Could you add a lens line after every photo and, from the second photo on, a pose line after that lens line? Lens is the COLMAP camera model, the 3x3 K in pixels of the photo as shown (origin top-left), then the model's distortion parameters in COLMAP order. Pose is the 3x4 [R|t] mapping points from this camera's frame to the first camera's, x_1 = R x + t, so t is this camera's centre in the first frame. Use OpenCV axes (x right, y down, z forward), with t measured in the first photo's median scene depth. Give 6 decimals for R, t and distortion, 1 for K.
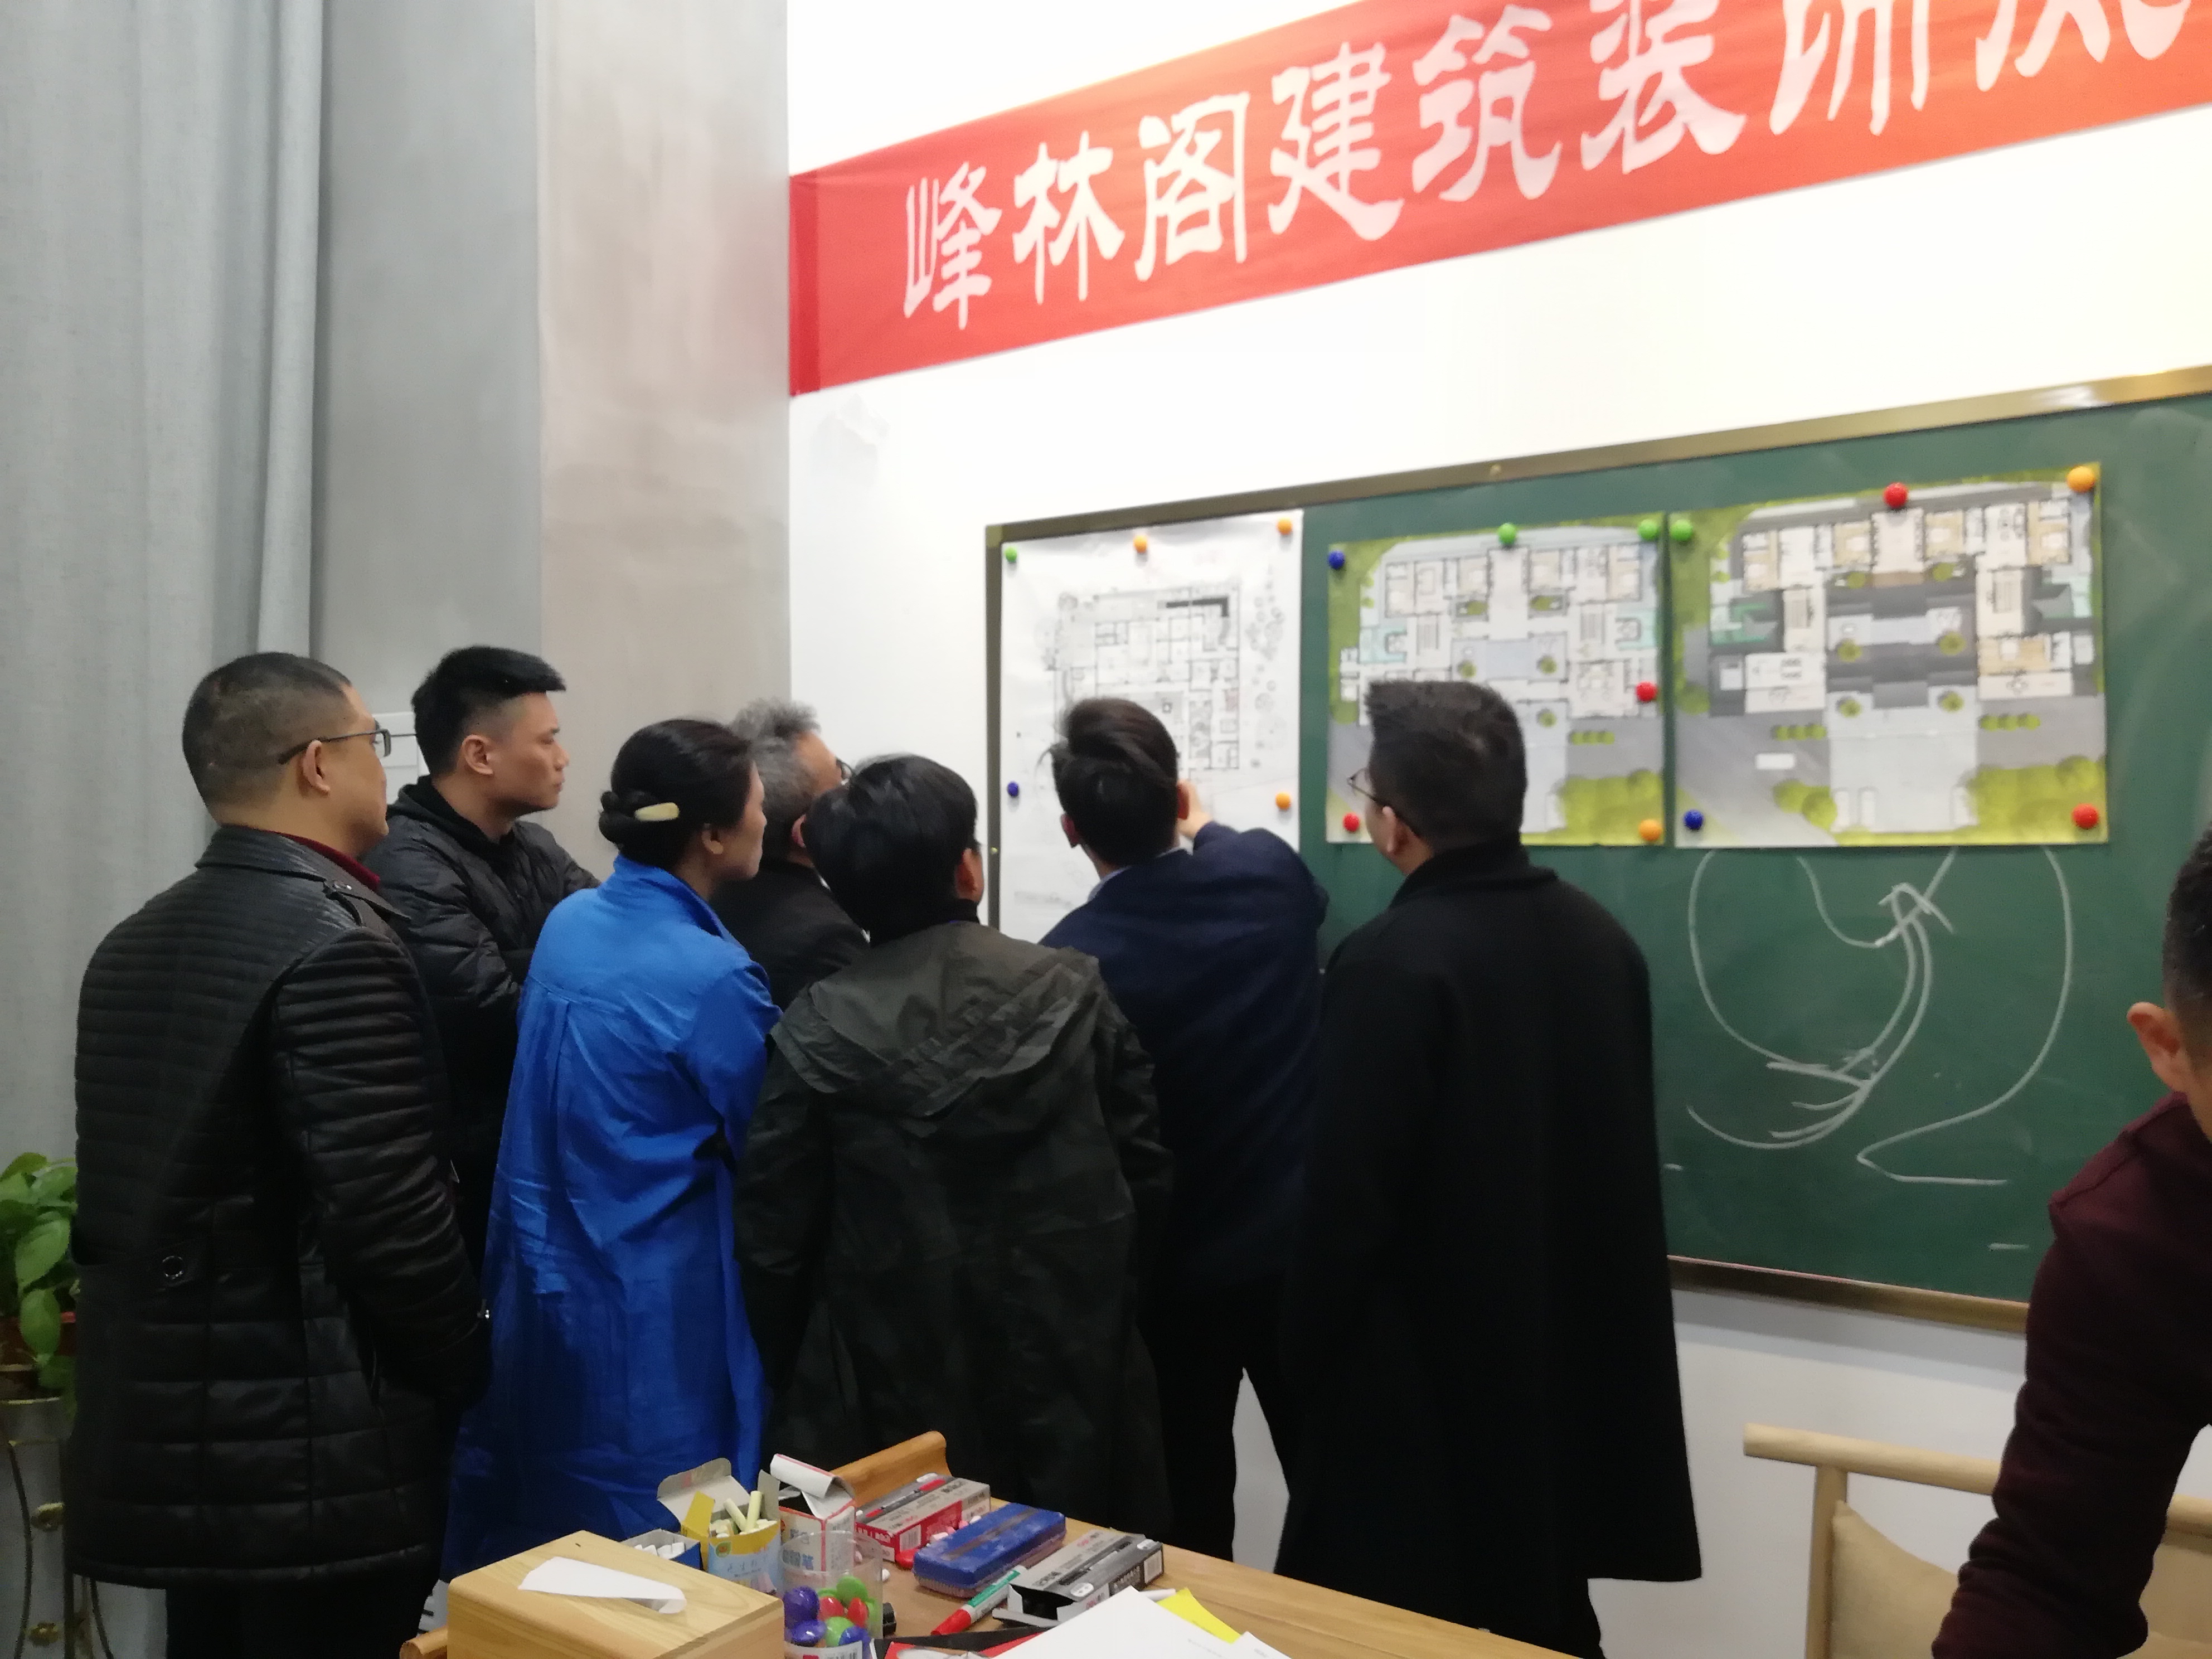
lens RADIAL K [[1808.5, 0, 1103.2], [0, 1808.5, 817.2], [0, 0, 1]] dist [-0.007052, 0.031414]
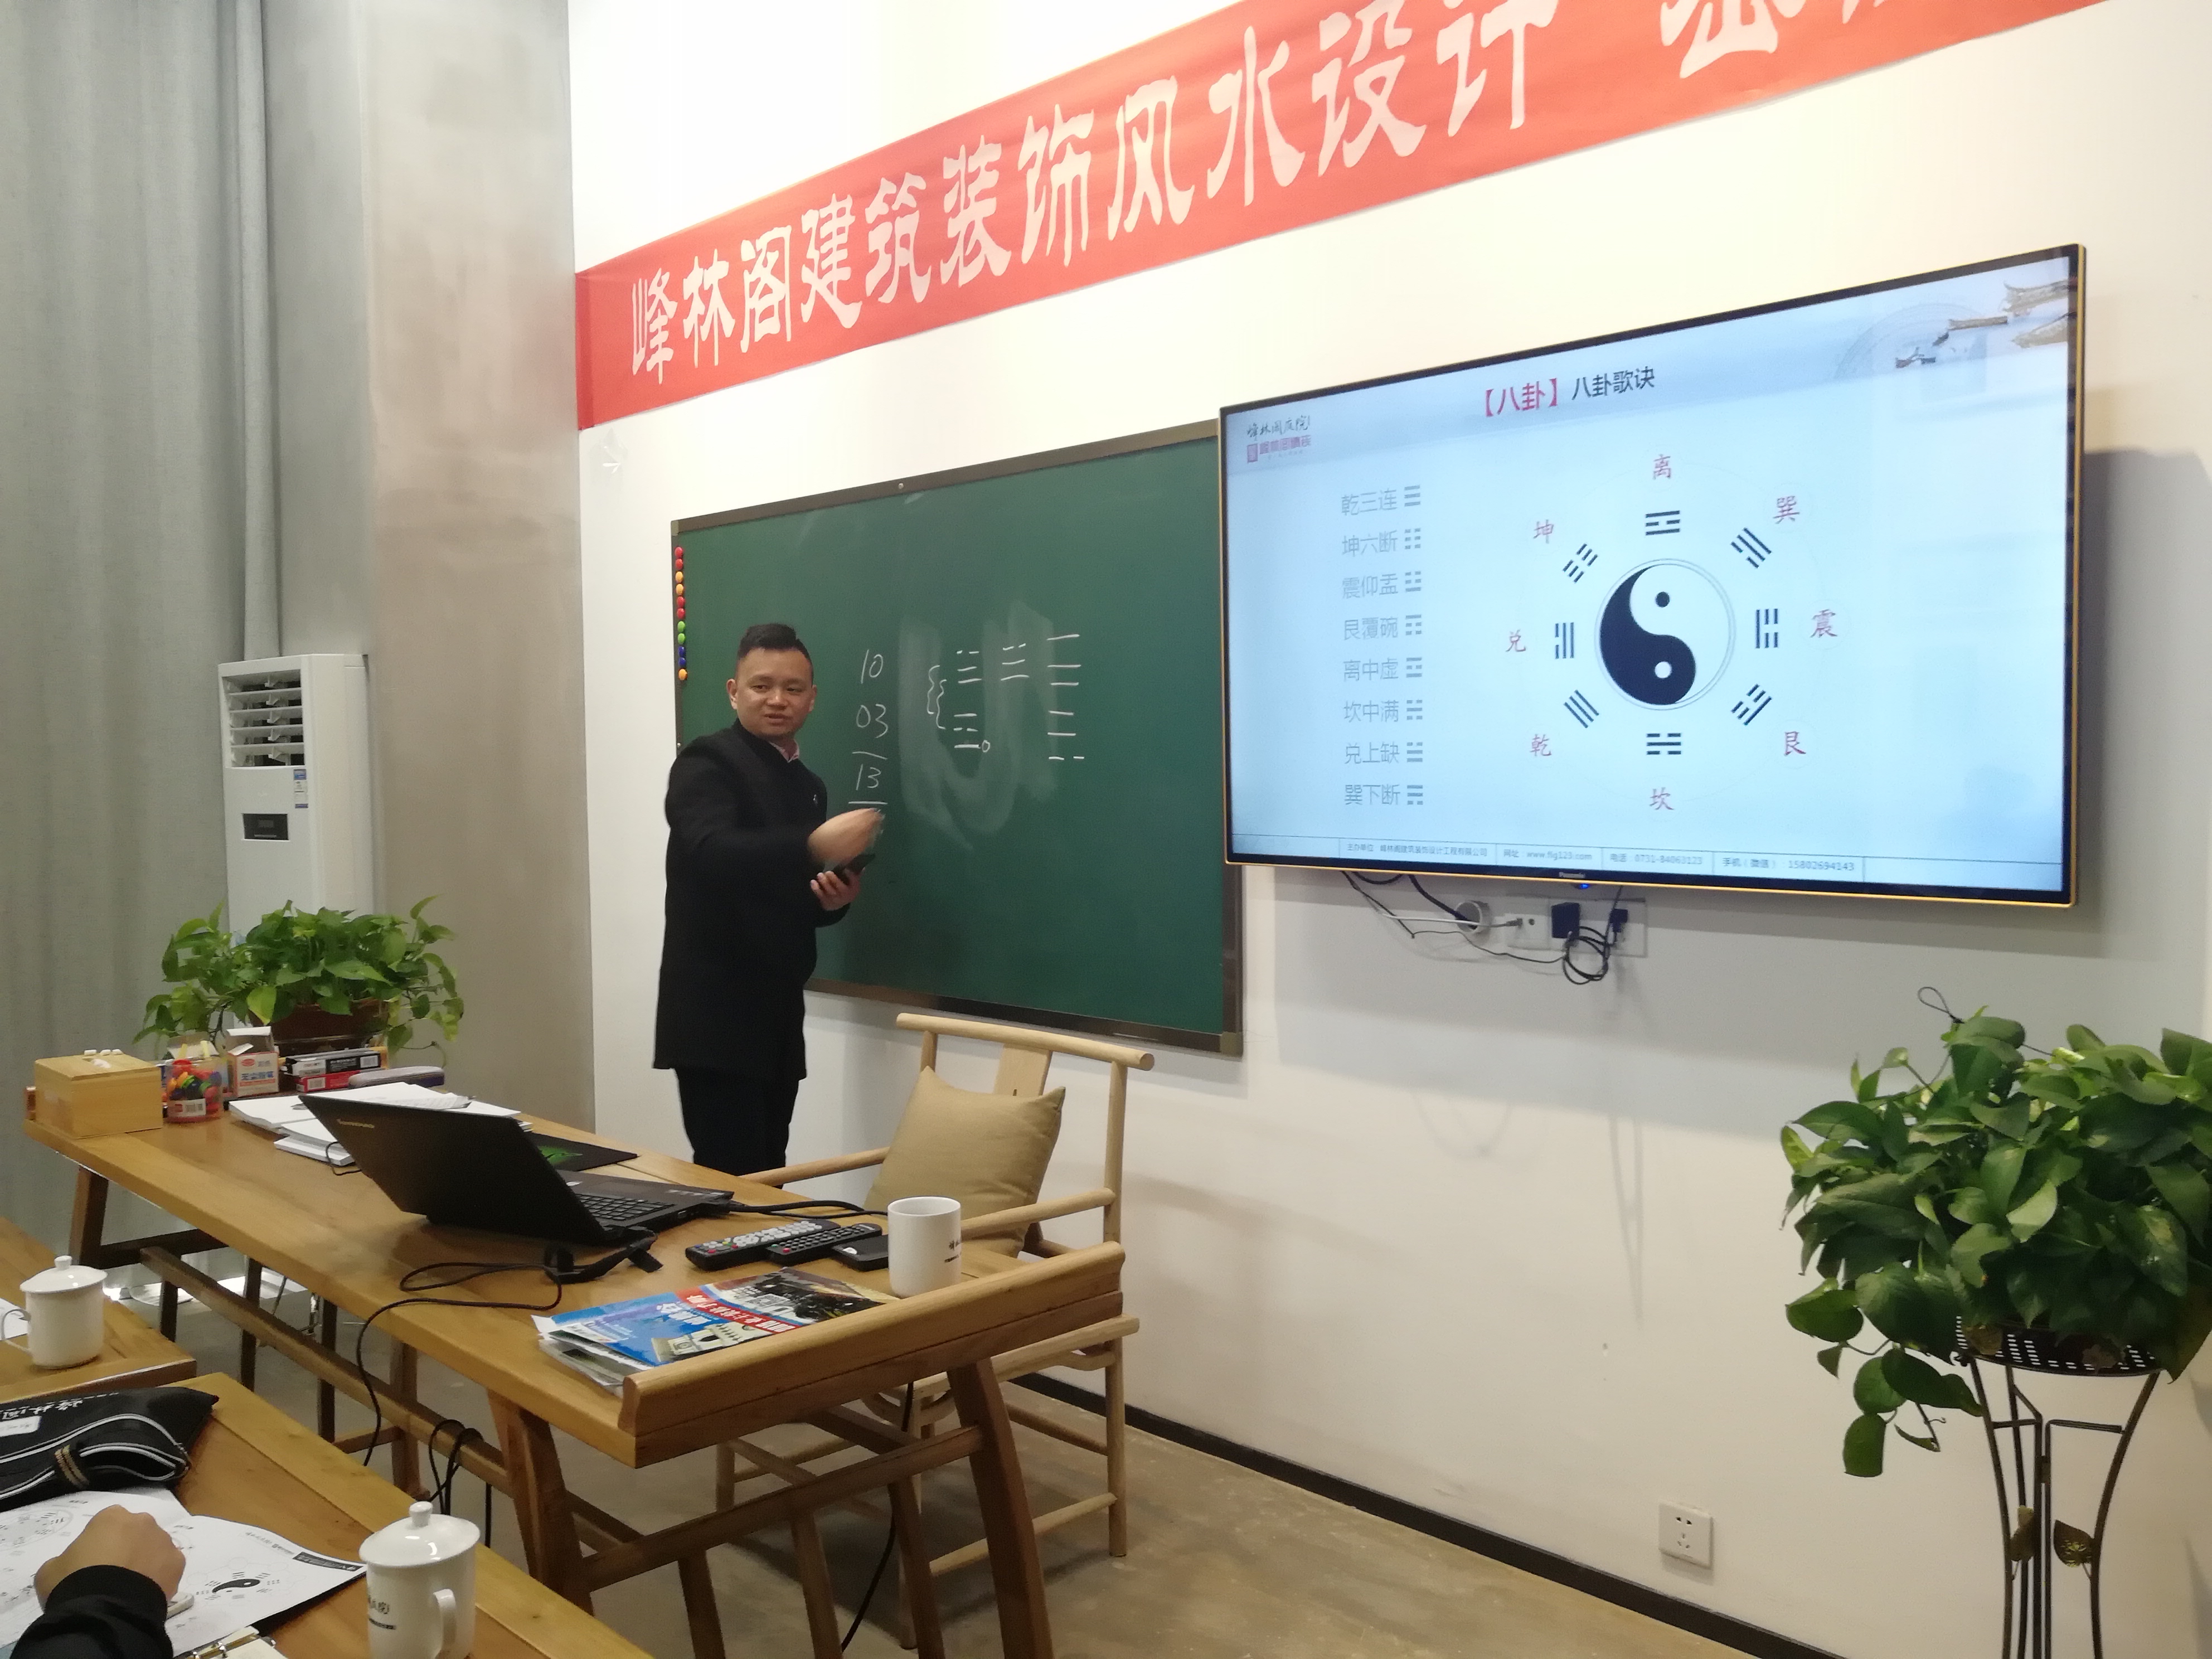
lens RADIAL K [[1808.5, 0, 1094.9], [0, 1808.5, 826.3], [0, 0, 1]] dist [-0.007052, 0.031414]
pose [[0.983918, 0.004982, -0.178554, 0.575517], [0.003032, 0.999001, 0.044578, 0.021701], [0.178598, -0.044403, 0.982920, -0.412163]]
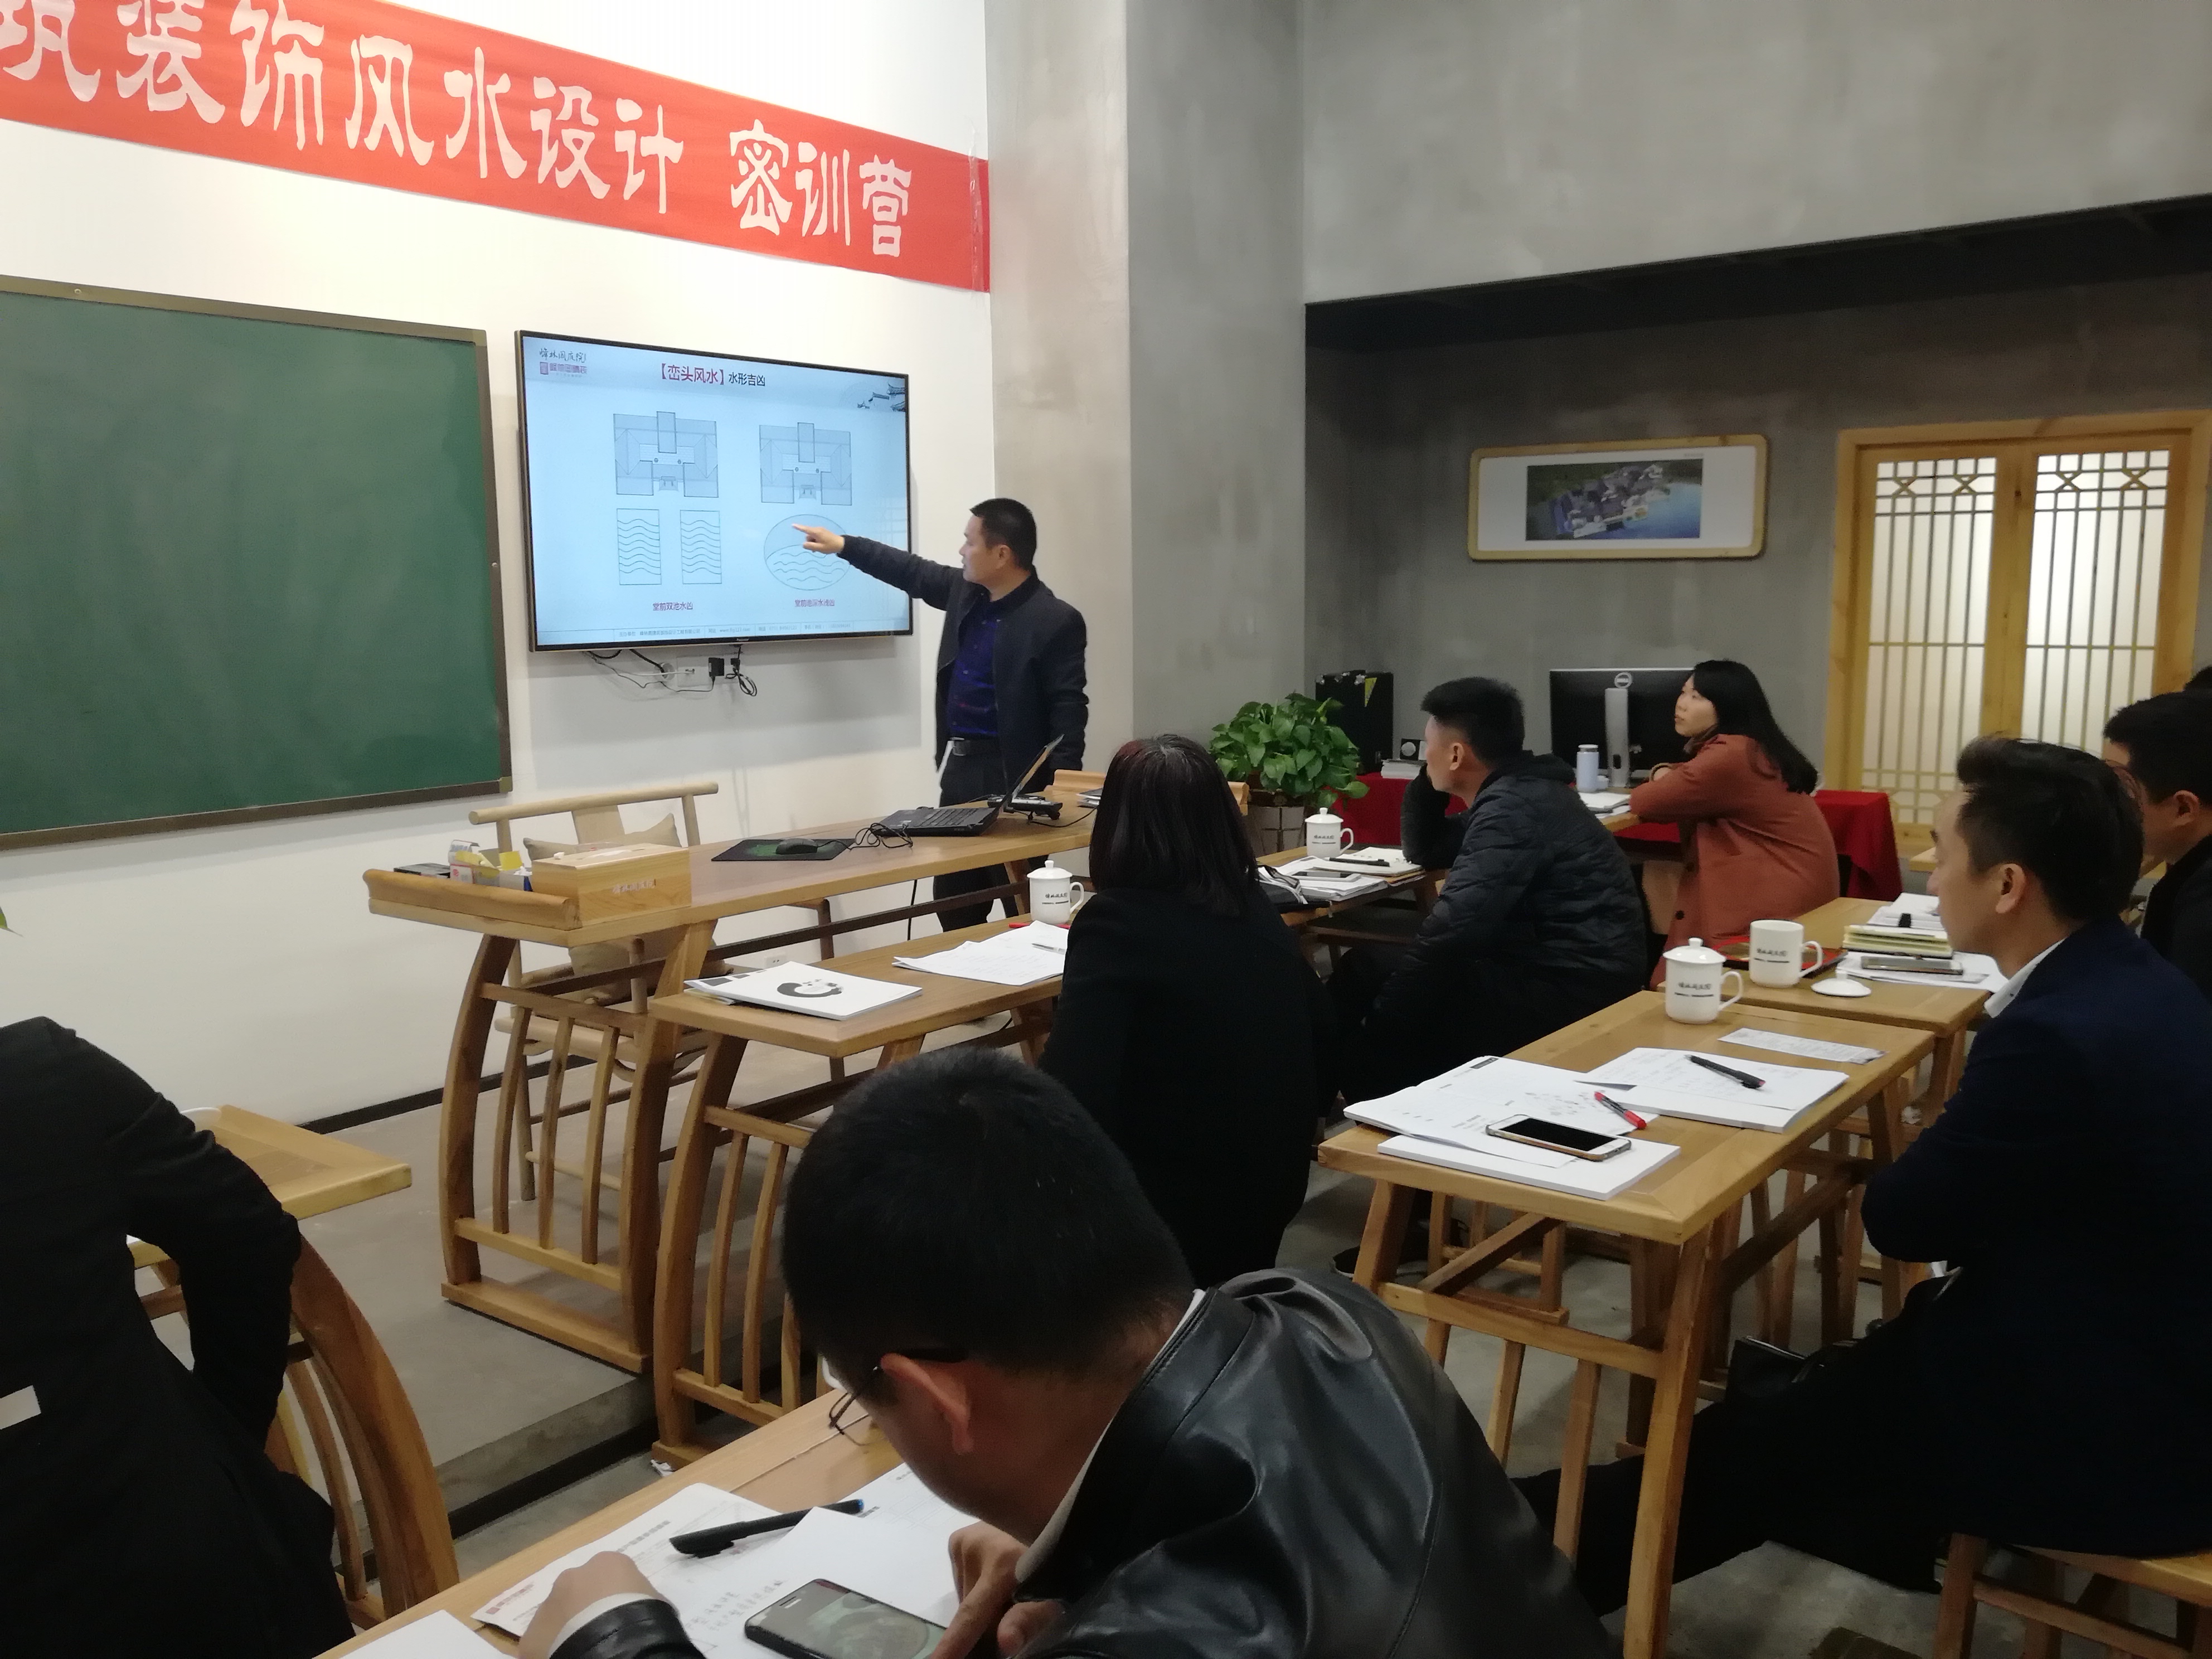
lens RADIAL K [[1808.5, 0, 1098.7], [0, 1808.5, 838.7], [0, 0, 1]] dist [-0.007052, 0.031414]
pose [[0.039501, -0.135276, 0.990020, -1.097750], [0.009574, 0.990799, 0.135000, 0.046057], [-0.999174, 0.004145, 0.040433, 0.119401]]
